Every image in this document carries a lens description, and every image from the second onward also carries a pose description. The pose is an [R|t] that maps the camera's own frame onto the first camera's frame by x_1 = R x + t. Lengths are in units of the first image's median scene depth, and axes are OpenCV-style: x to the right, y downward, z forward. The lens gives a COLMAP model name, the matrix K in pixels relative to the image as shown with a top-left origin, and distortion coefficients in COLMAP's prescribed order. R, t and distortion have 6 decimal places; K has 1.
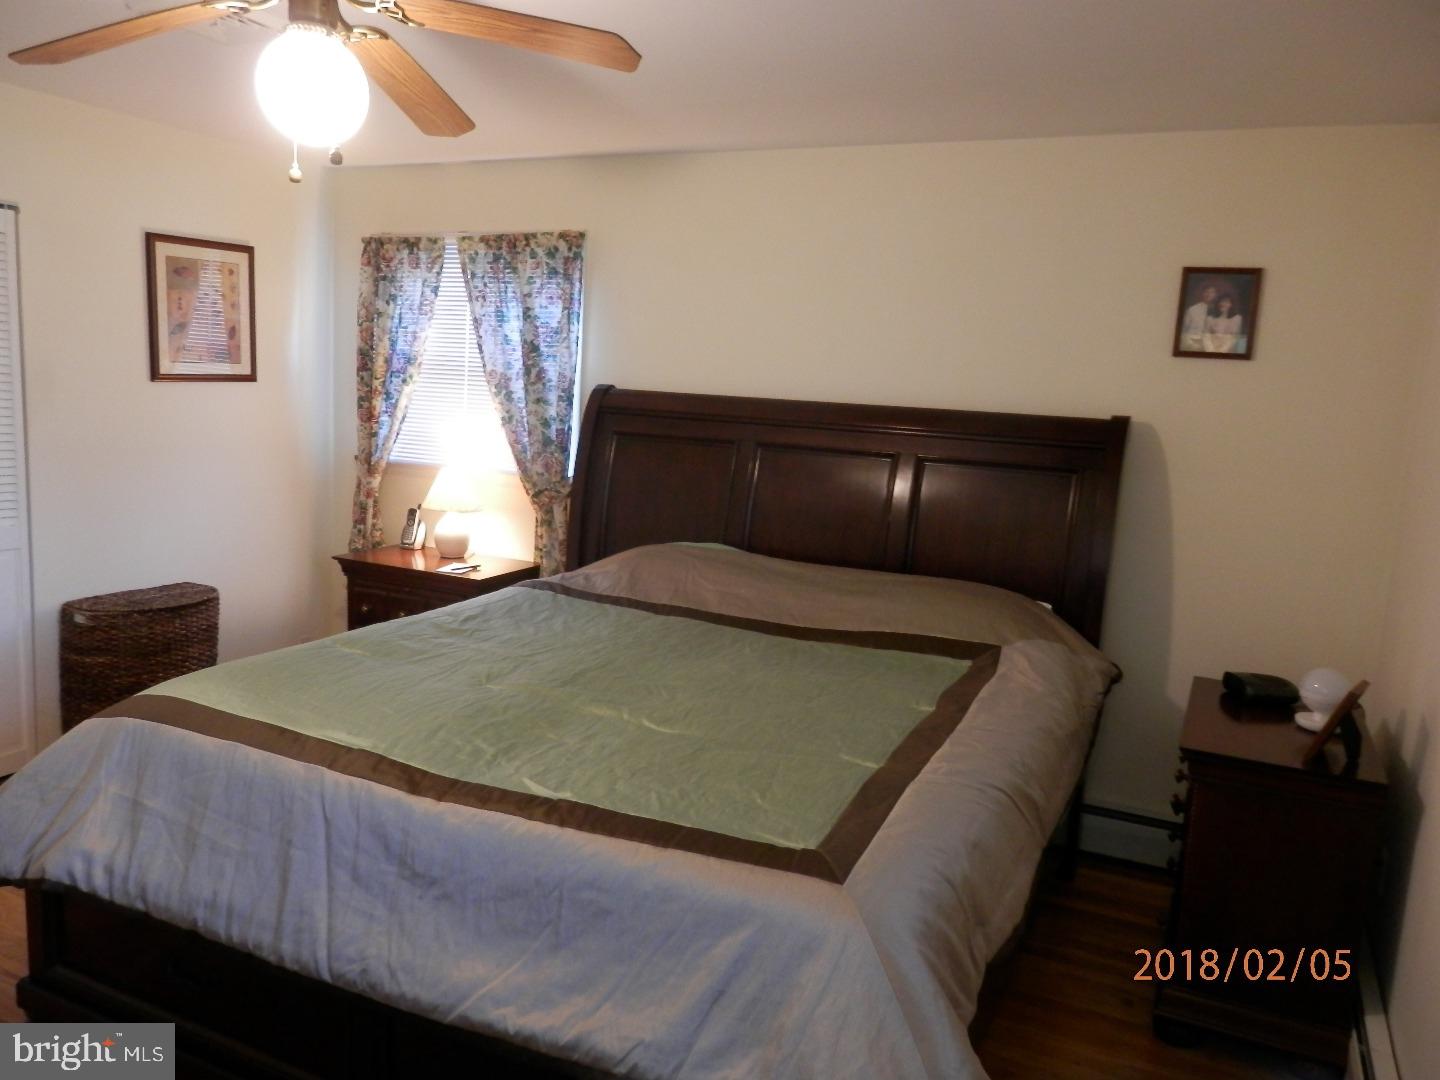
lens RADIAL K [[1070.8, 0, 716.7], [0, 1070.8, 534.7], [0, 0, 1]] dist [0.017791, -0.013264]
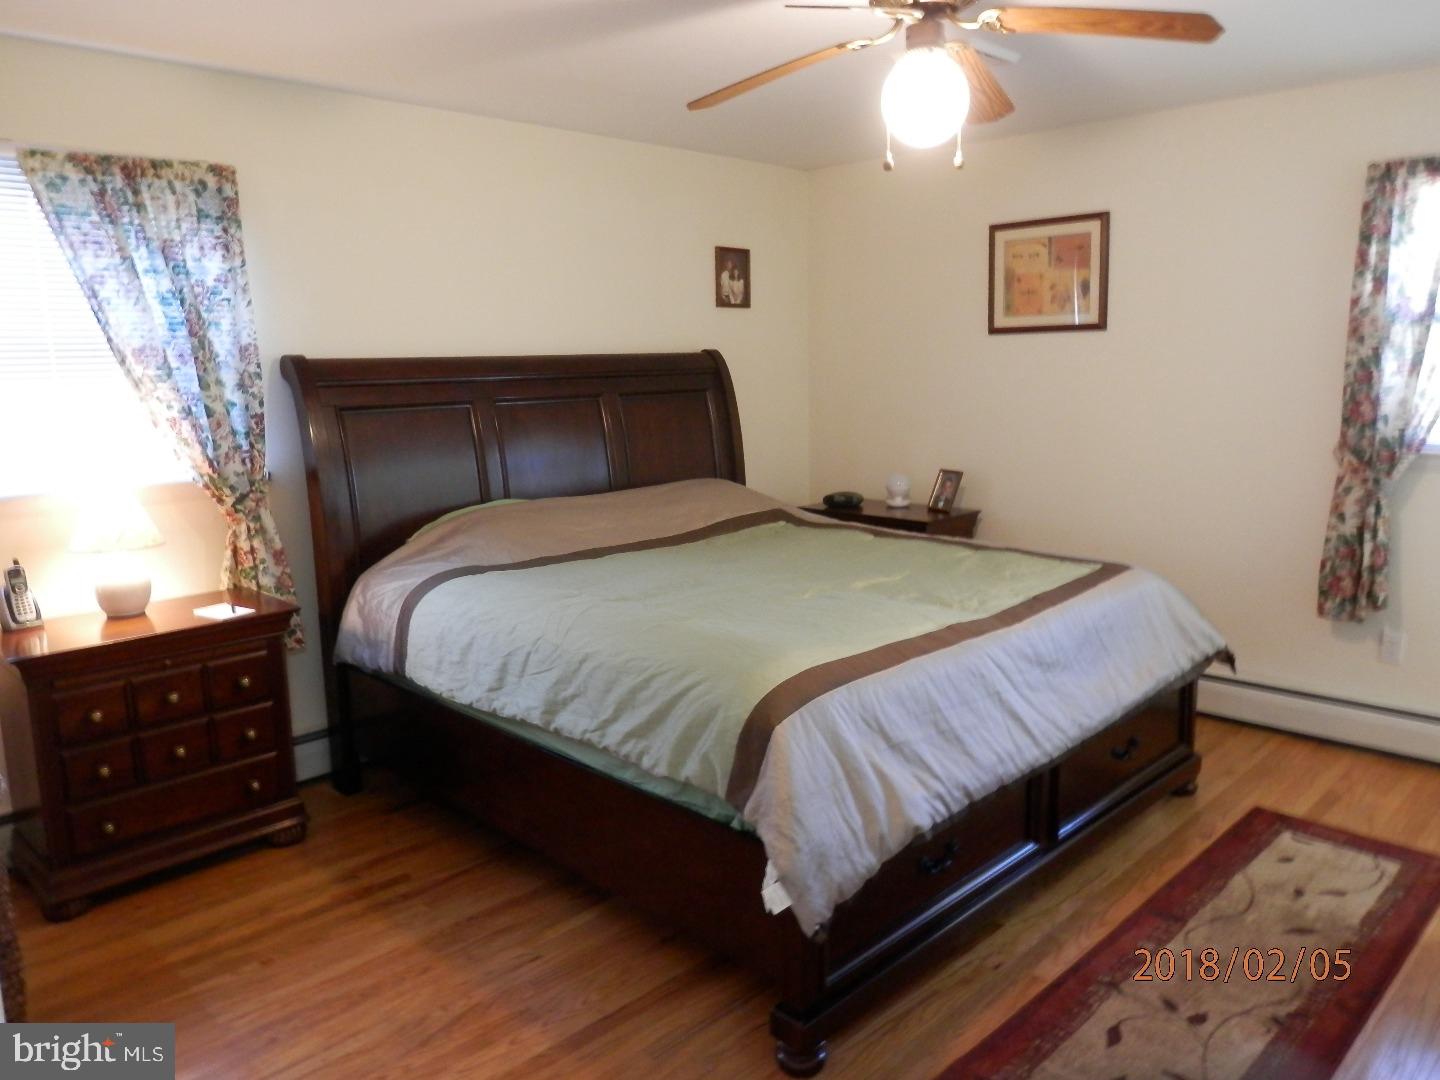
lens RADIAL K [[1070.8, 0, 714.7], [0, 1070.8, 542.5], [0, 0, 1]] dist [0.017791, -0.013264]
pose [[0.334380, -0.218944, 0.916654, -0.797668], [0.178644, 0.969731, 0.166456, -0.078018], [-0.925352, 0.108095, 0.363371, 0.400237]]
